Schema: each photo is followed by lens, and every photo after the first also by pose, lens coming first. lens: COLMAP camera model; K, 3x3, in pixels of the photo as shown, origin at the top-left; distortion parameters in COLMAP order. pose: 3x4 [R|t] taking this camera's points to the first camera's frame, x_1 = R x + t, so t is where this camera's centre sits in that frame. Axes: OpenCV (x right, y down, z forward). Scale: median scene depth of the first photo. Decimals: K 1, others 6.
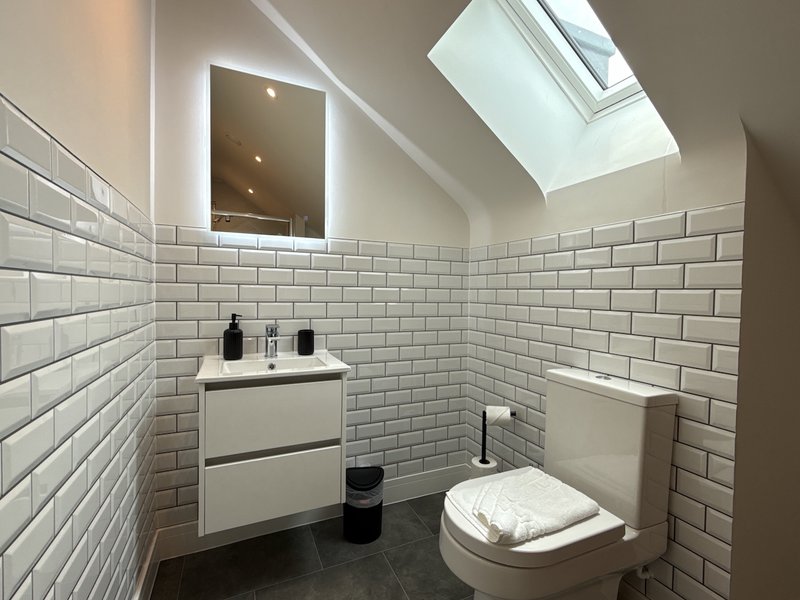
lens RADIAL K [[362.3, 0, 399.6], [0, 362.3, 302.2], [0, 0, 1]] dist [0.000815, -0.000291]
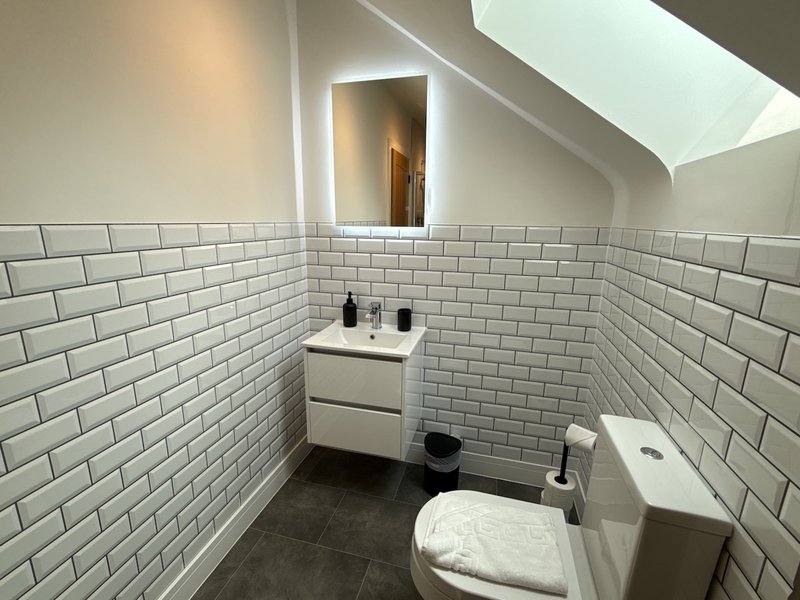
lens RADIAL K [[362.3, 0, 399.6], [0, 362.3, 302.2], [0, 0, 1]] dist [0.000815, -0.000291]
pose [[0.773295, 0.135962, -0.619297, 0.462068], [-0.018069, 0.981067, 0.192824, -0.176520], [0.633789, -0.137920, 0.761111, 0.129234]]
